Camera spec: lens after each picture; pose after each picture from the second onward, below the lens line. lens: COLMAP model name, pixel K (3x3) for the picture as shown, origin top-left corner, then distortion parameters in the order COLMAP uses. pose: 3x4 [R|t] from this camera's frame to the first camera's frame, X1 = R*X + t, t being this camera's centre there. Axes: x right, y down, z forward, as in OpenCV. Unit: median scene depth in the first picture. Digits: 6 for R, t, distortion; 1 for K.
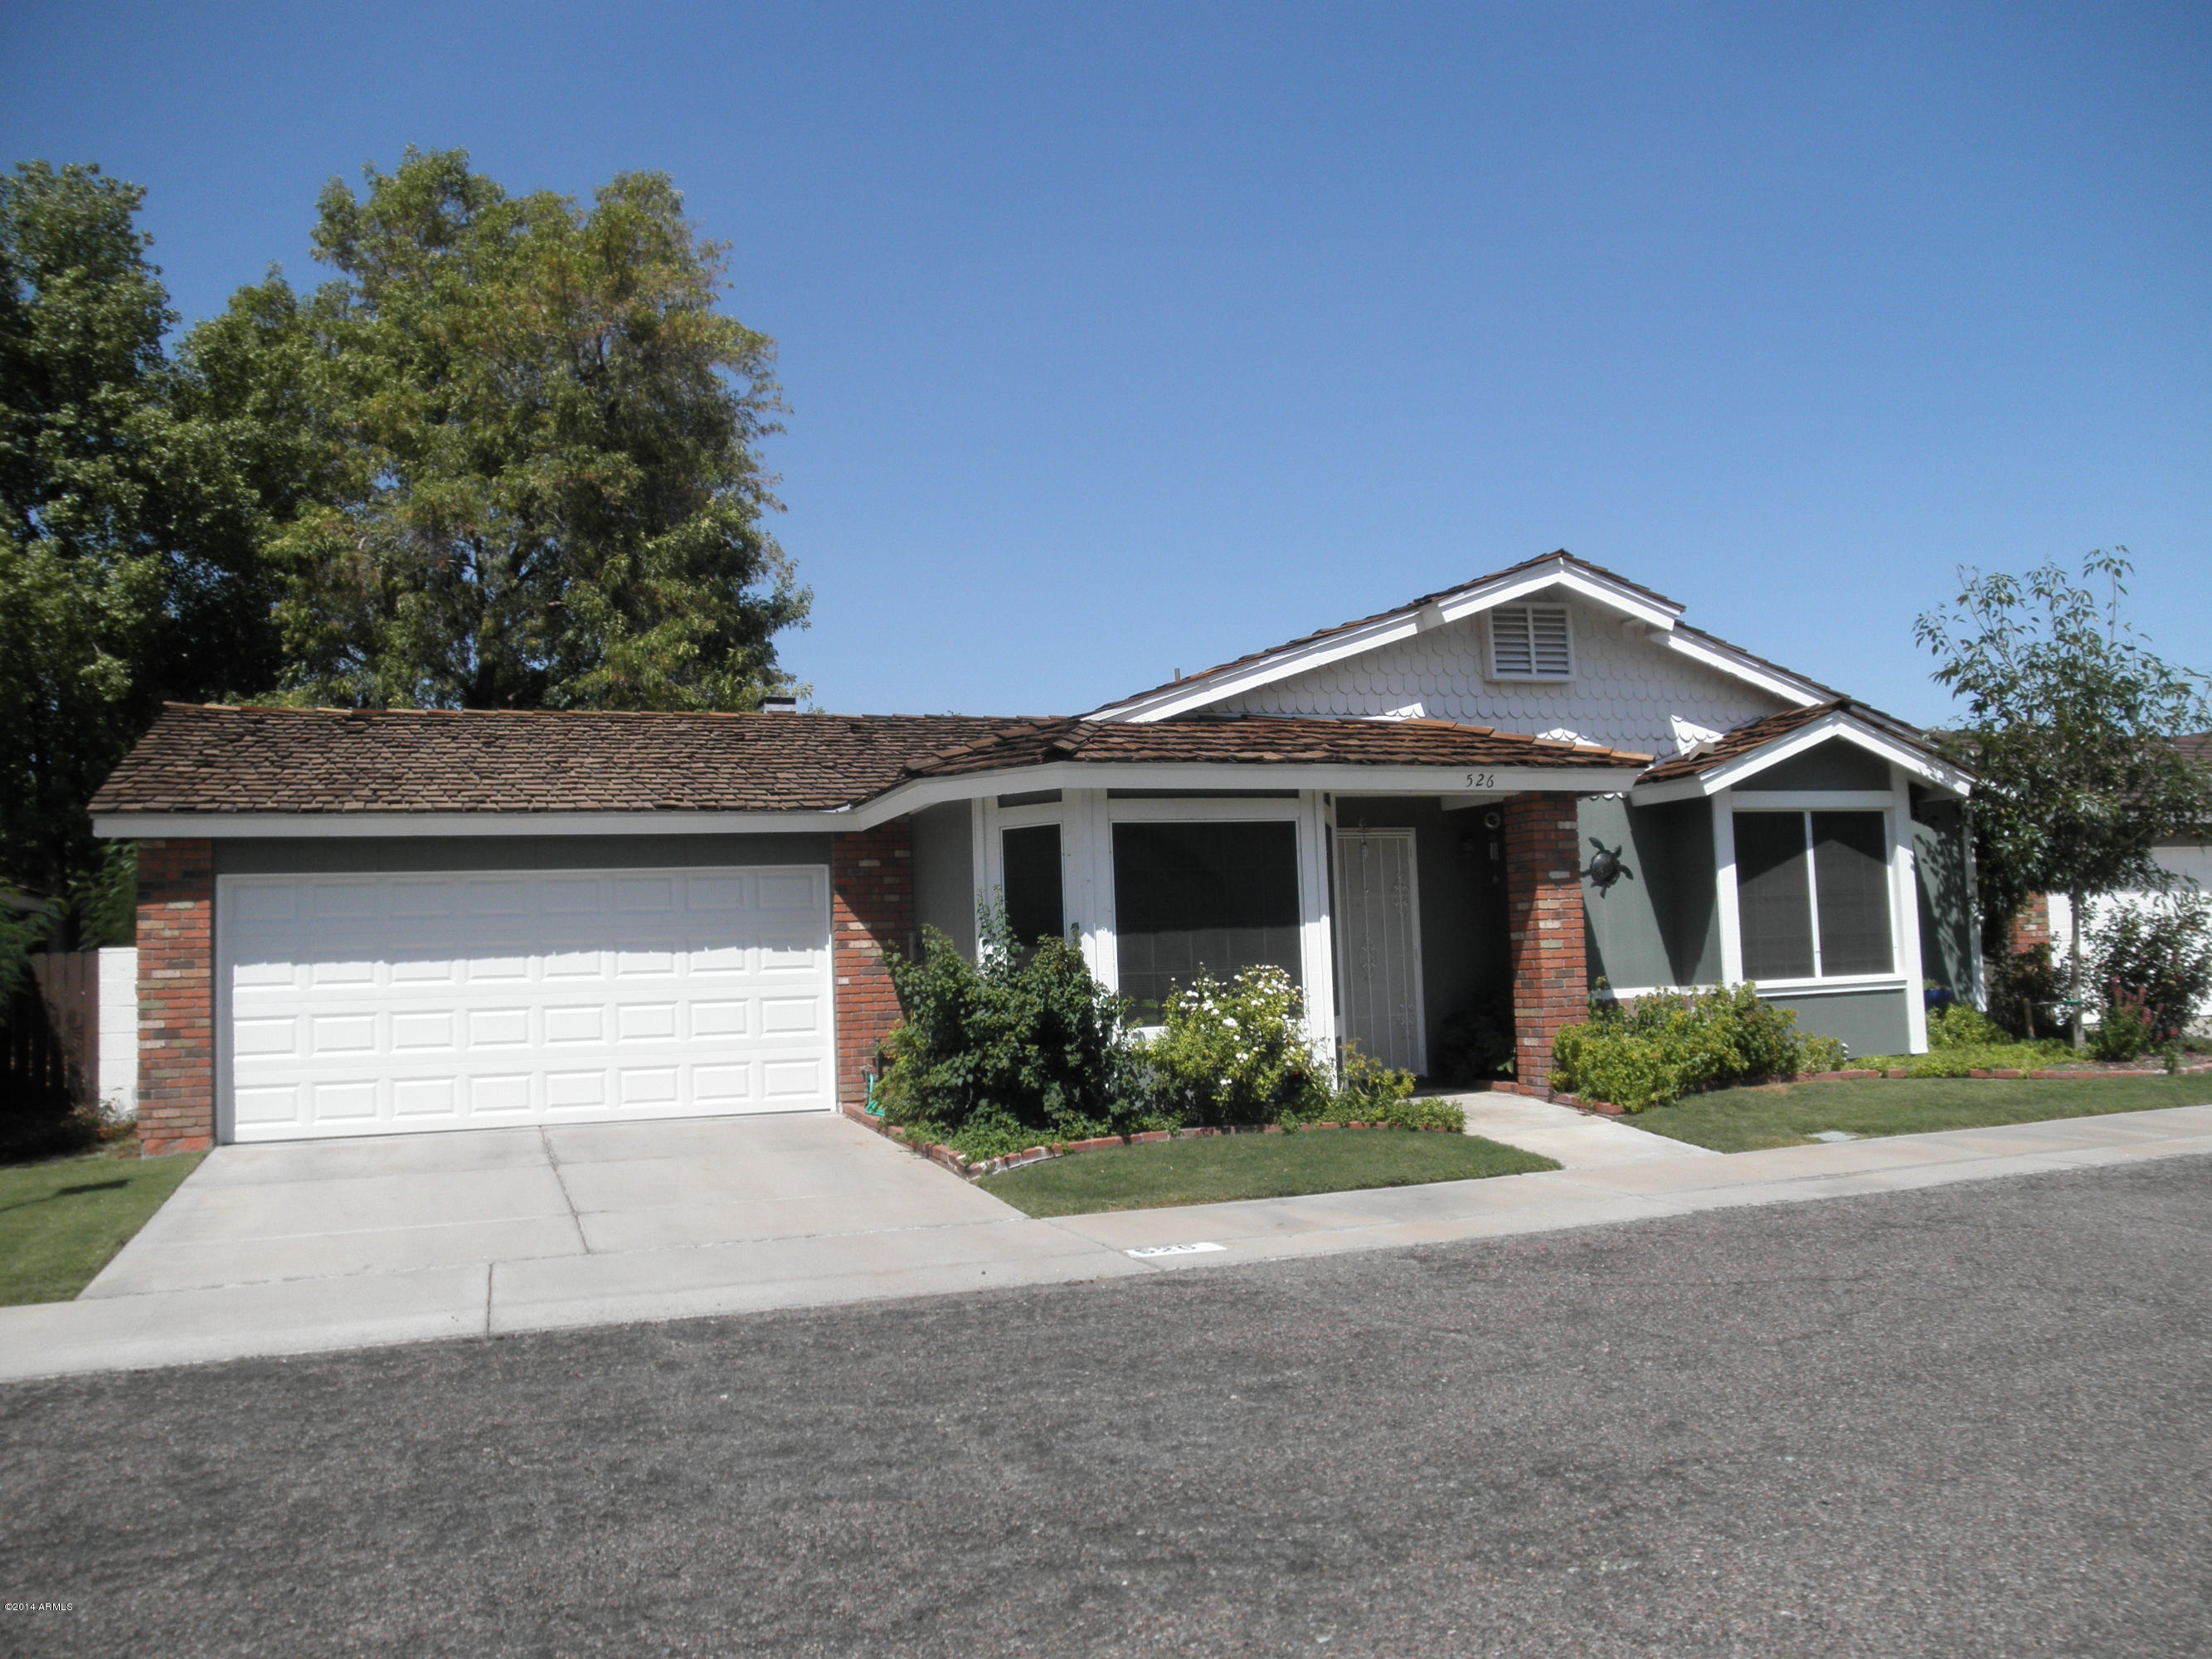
lens RADIAL K [[1821.2, 0, 1107.9], [0, 1821.2, 843.4], [0, 0, 1]] dist [-0.131502, 0.105331]
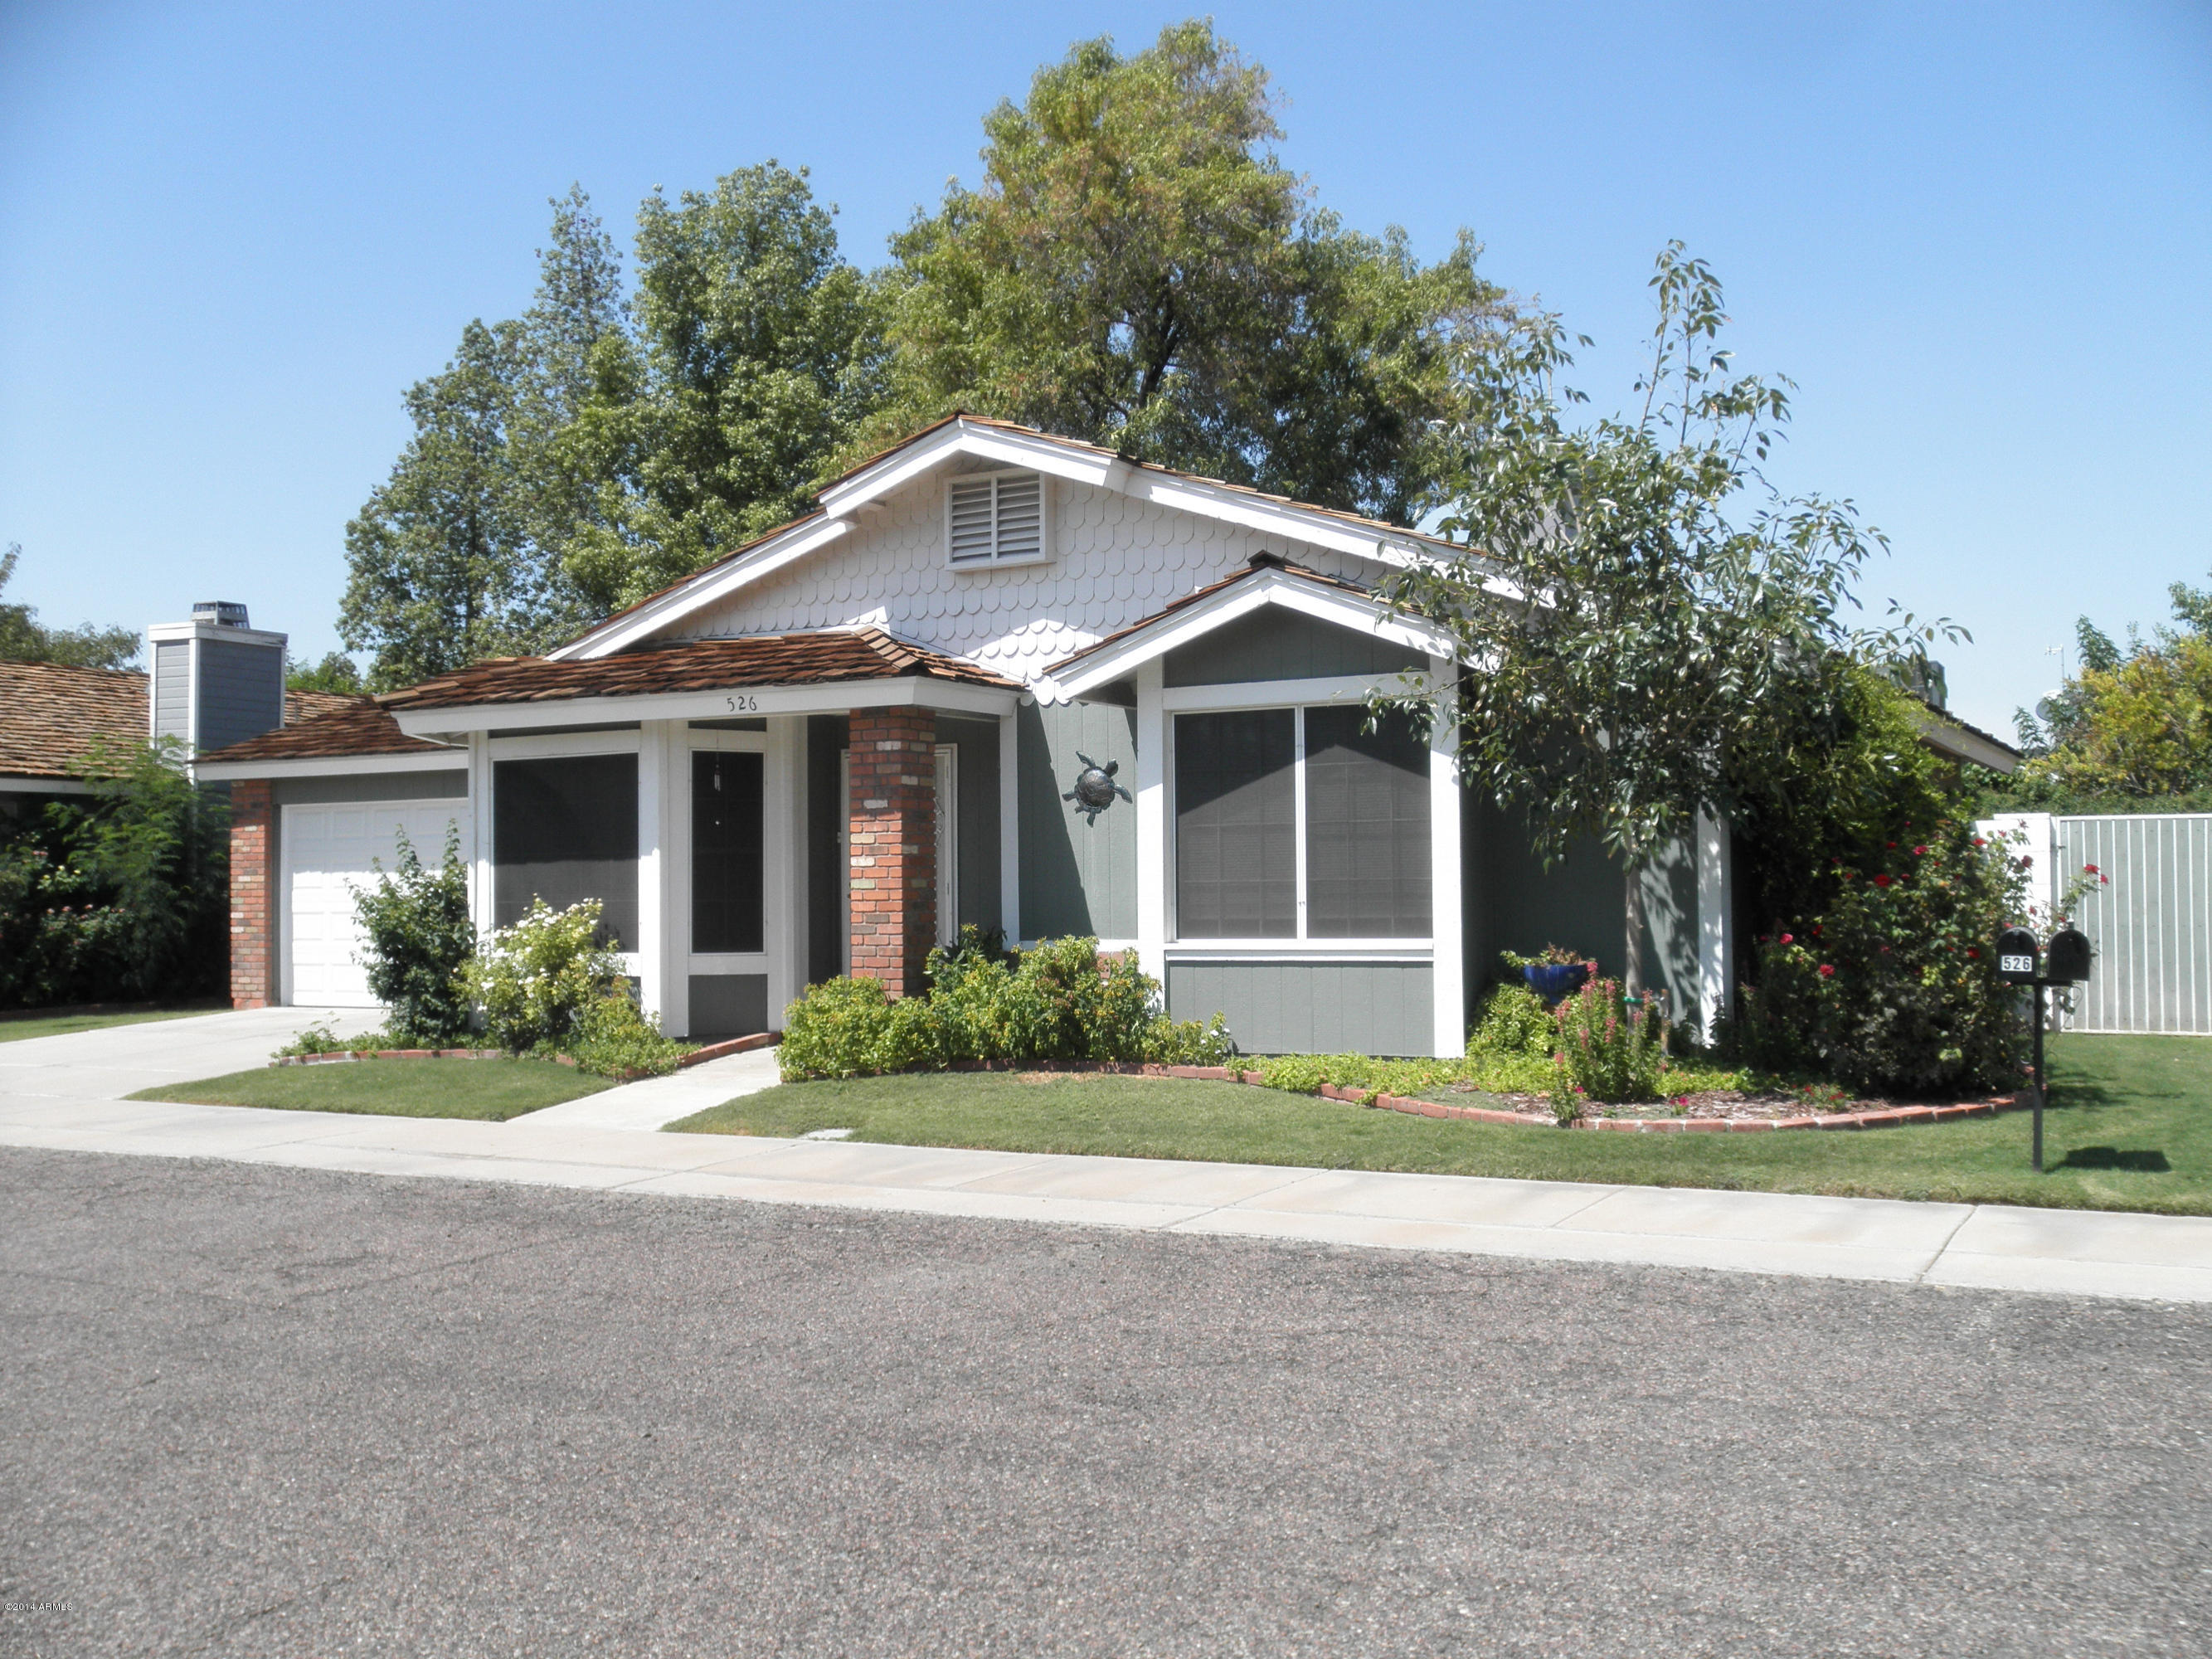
lens RADIAL K [[2118.9, 0, 1106.0], [0, 2118.9, 829.5], [0, 0, 1]] dist [-0.034574, -0.010254]
pose [[0.654185, 0.009393, -0.756276, 1.009781], [0.041990, 0.997930, 0.048716, -0.014147], [0.755168, -0.063625, 0.652437, 0.391640]]
